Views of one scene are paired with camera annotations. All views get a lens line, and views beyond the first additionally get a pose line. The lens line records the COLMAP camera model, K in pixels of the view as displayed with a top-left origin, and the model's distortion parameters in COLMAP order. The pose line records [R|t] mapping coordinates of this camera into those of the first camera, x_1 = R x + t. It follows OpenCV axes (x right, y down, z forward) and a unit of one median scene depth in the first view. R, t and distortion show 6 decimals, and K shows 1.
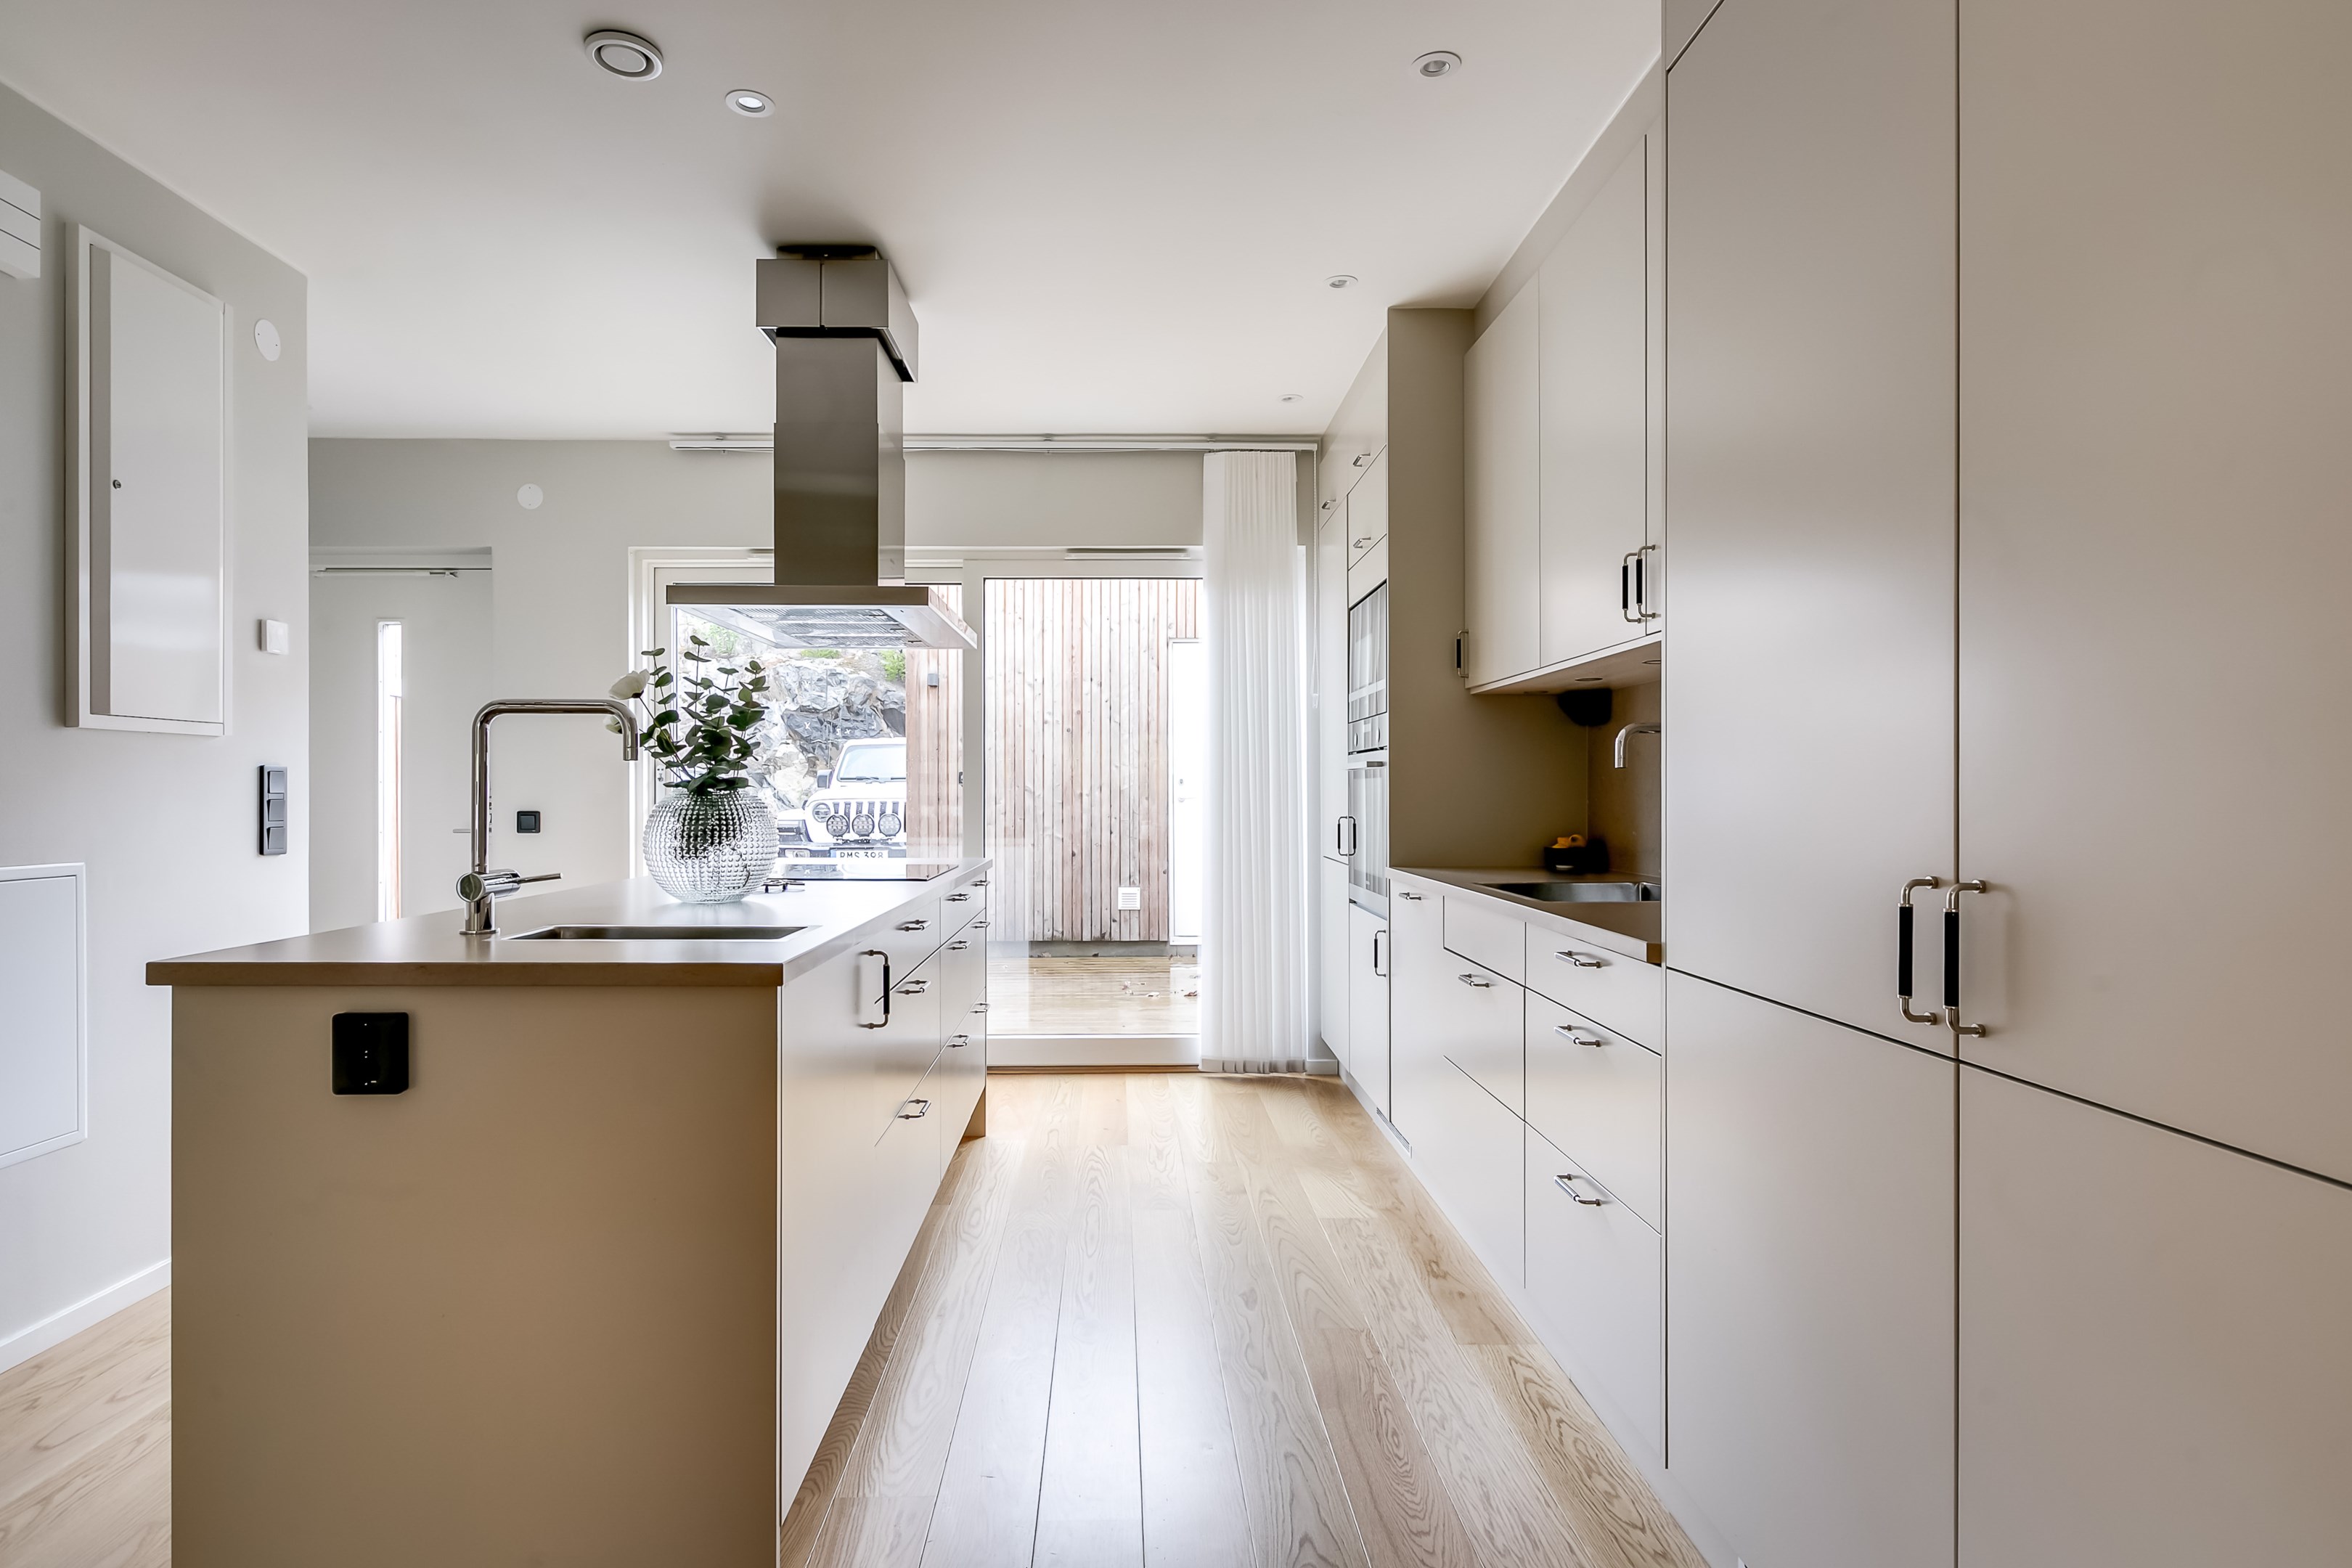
lens RADIAL K [[1135.3, 0, 1179.8], [0, 1135.3, 778.2], [0, 0, 1]] dist [-0.001103, -0.000421]
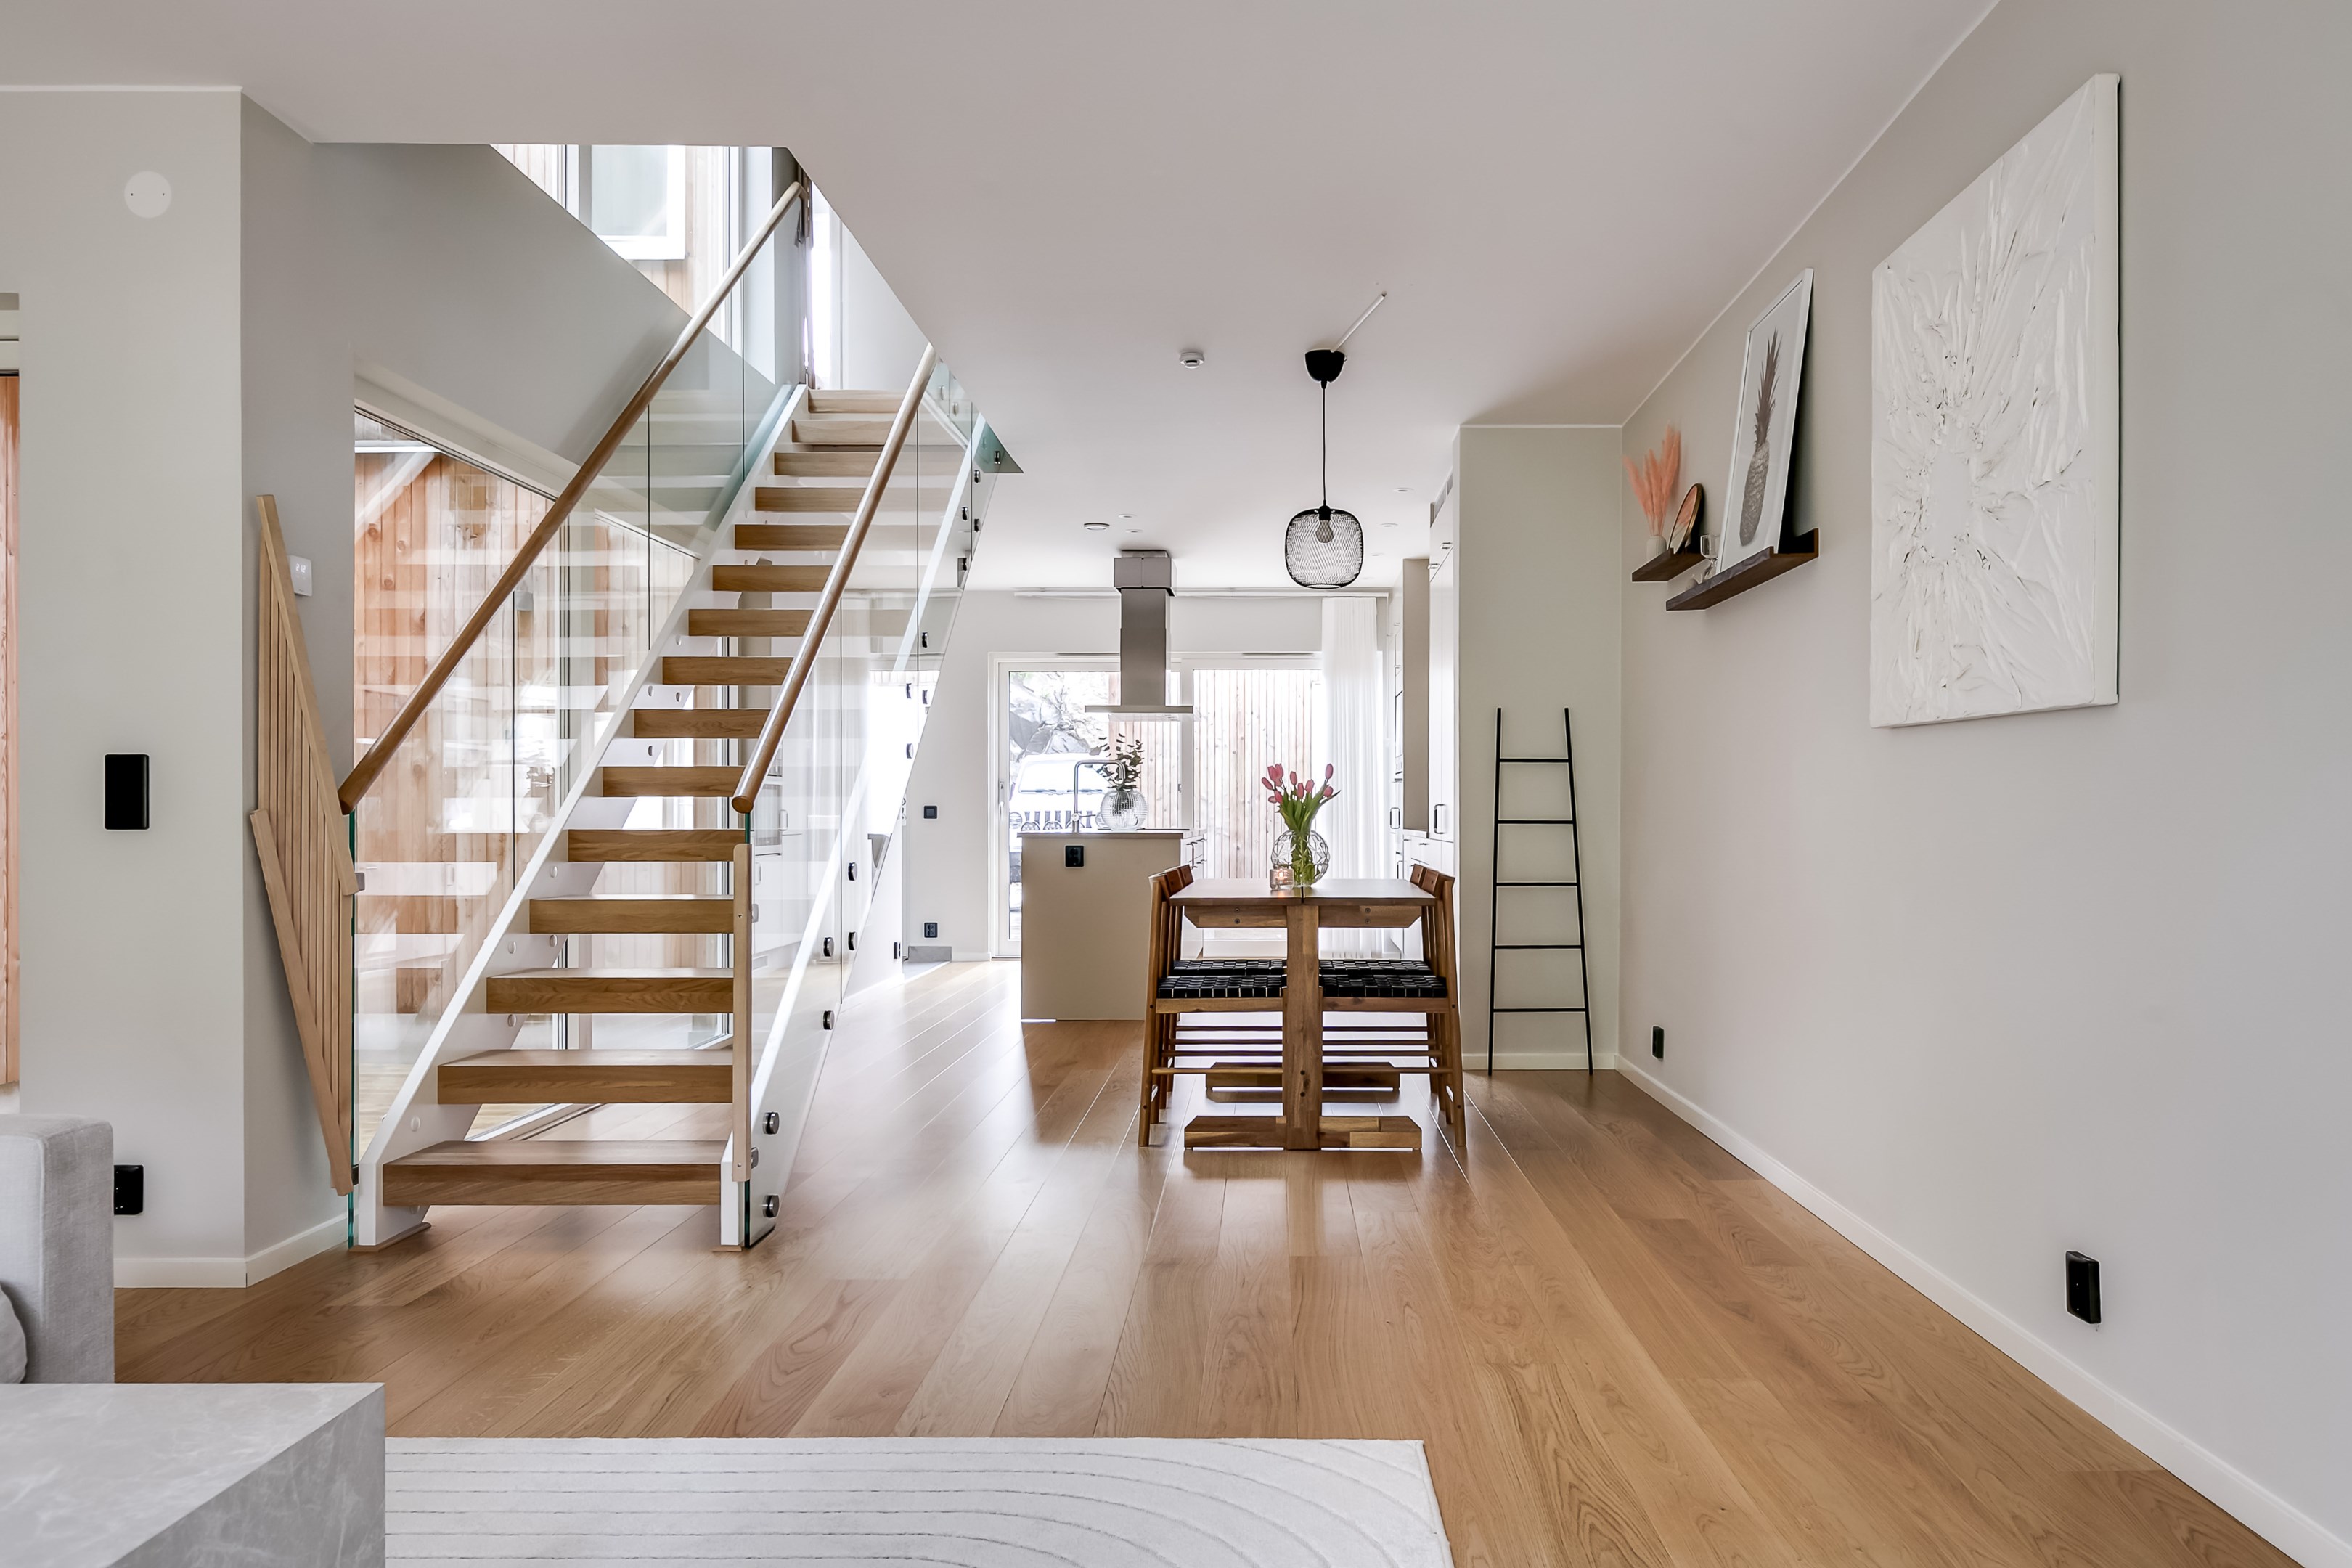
lens RADIAL K [[1770.9, 0, 1177.9], [0, 1770.9, 796.3], [0, 0, 1]] dist [0.006724, 0.003232]
pose [[0.996517, 0.002215, -0.083356, 0.027243], [-0.002273, 0.999997, -0.000604, 0.015068], [0.083354, 0.000791, 0.996520, -1.636719]]
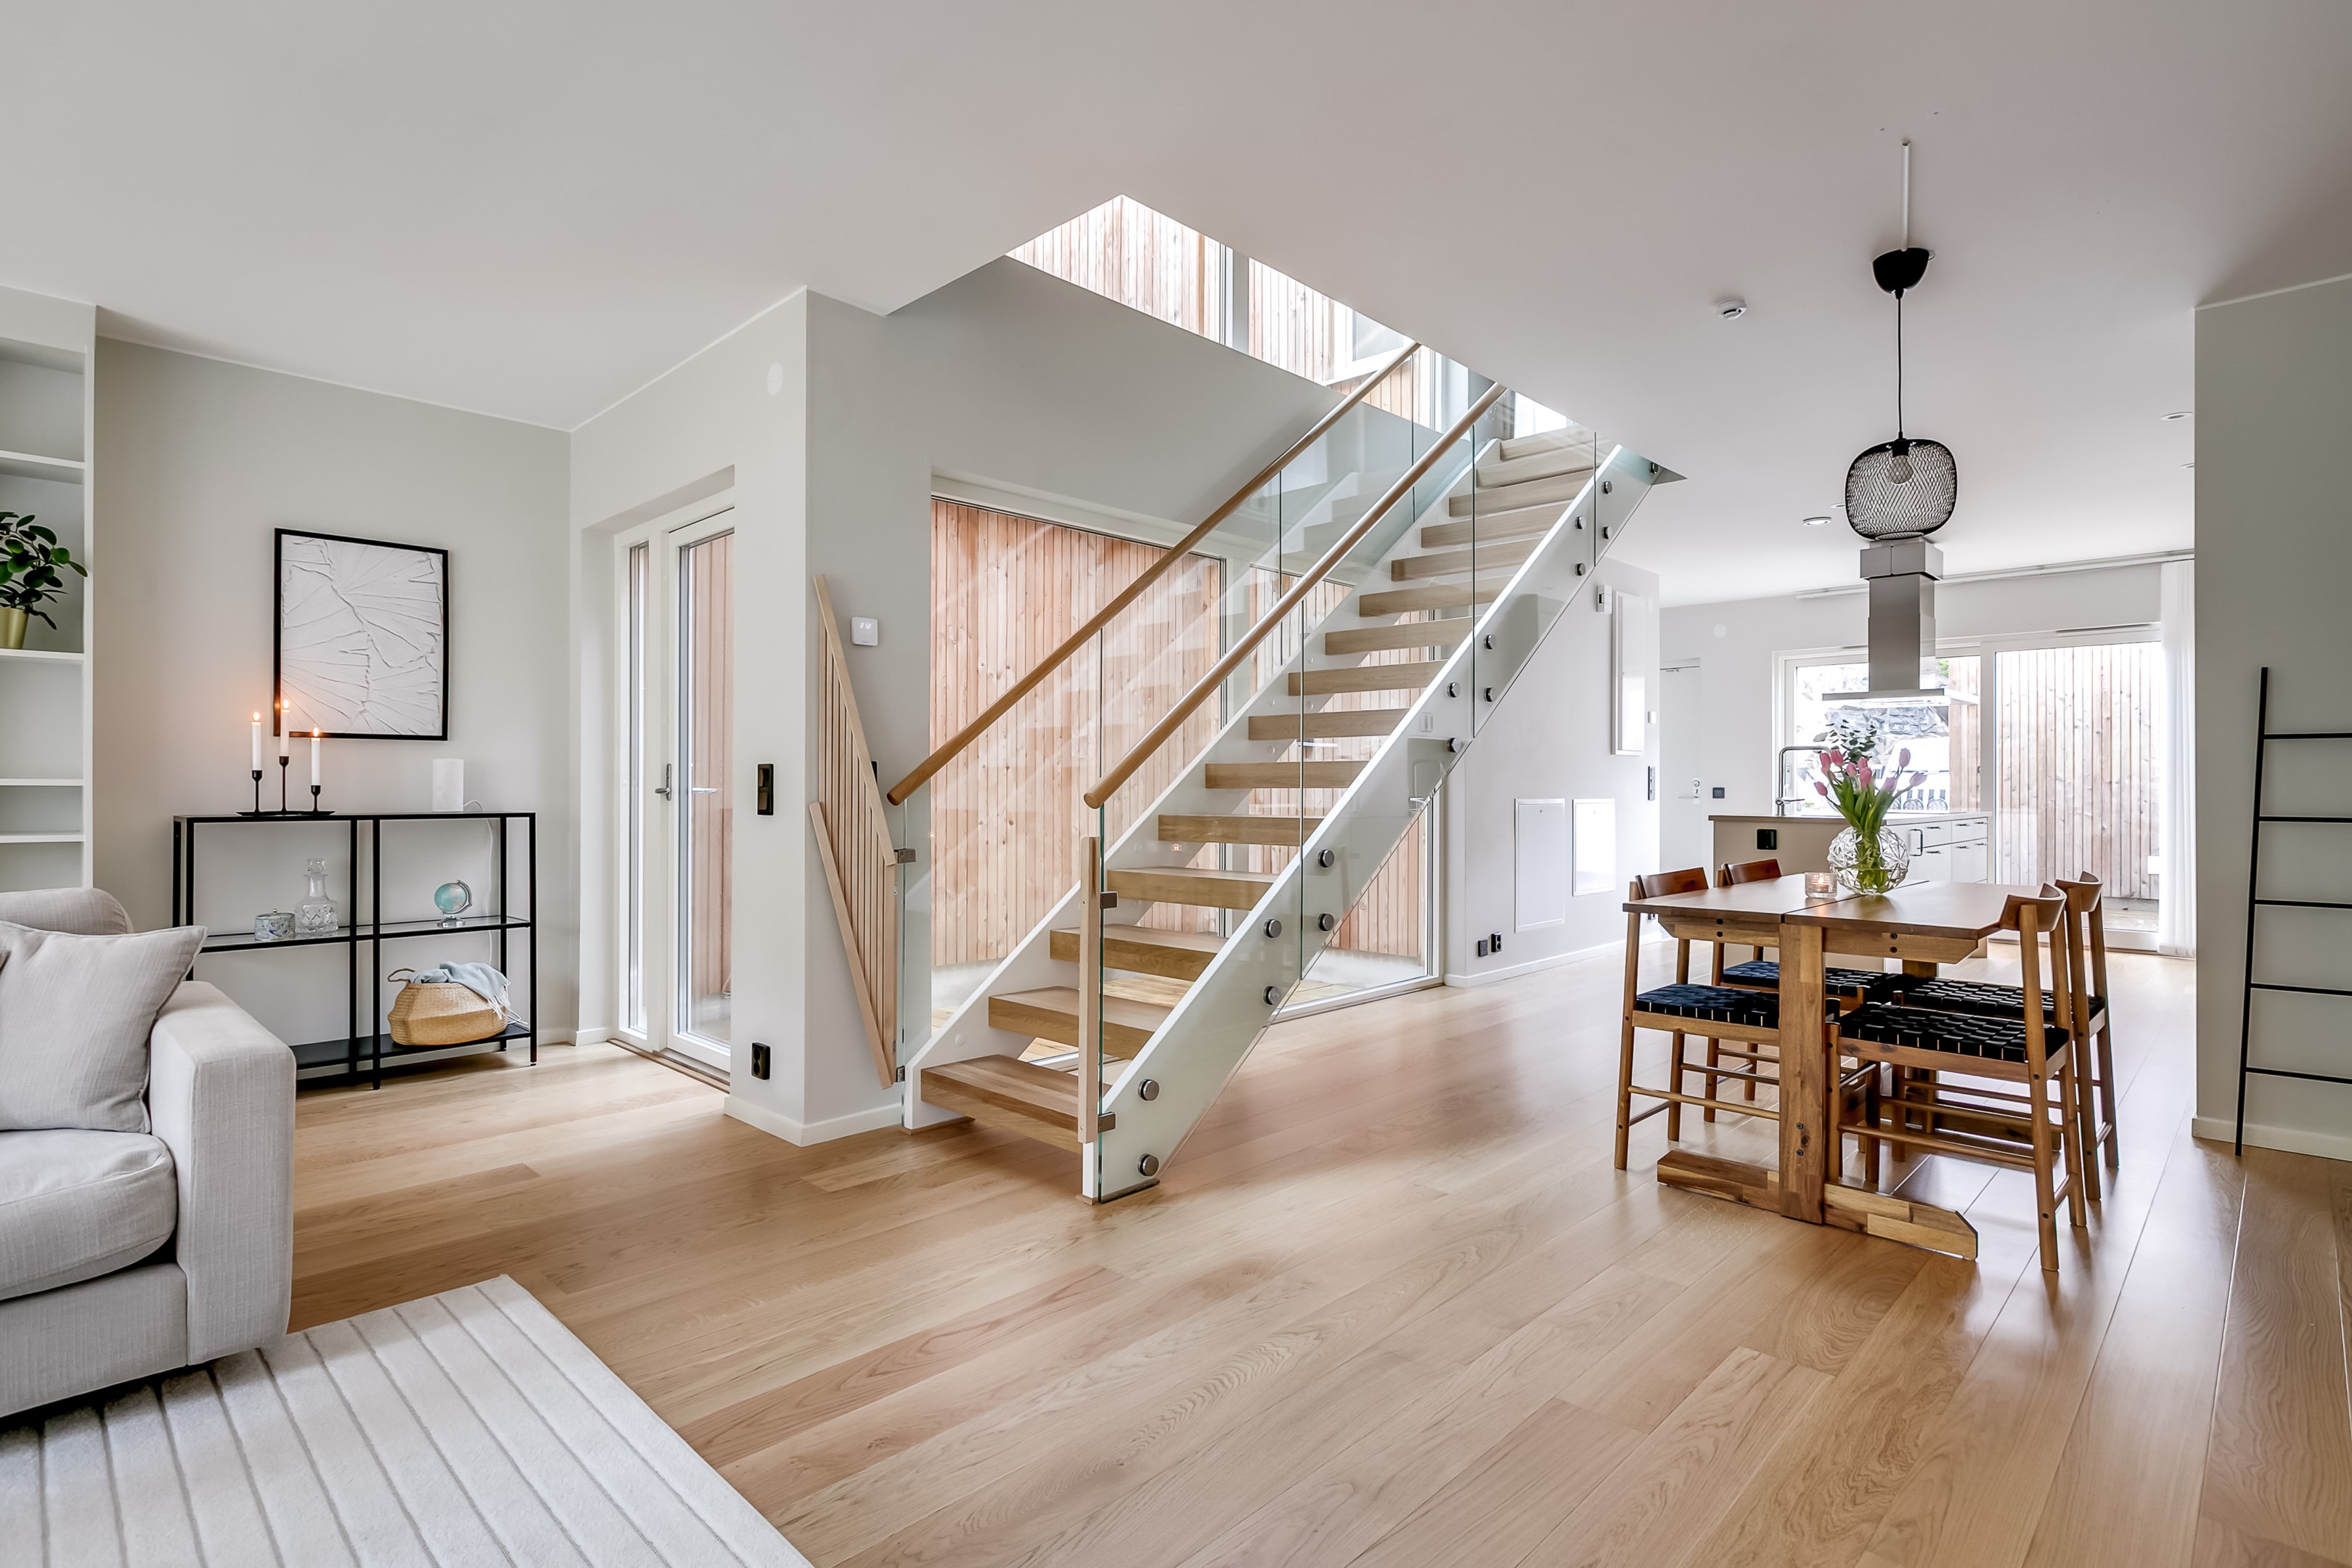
lens RADIAL K [[1135.3, 0, 1179.8], [0, 1135.3, 778.2], [0, 0, 1]] dist [-0.001103, -0.000421]
pose [[0.662881, -0.001607, -0.748723, 0.287722], [0.004815, 0.999986, 0.002117, 0.002912], [0.748709, -0.005008, 0.662879, -1.039576]]
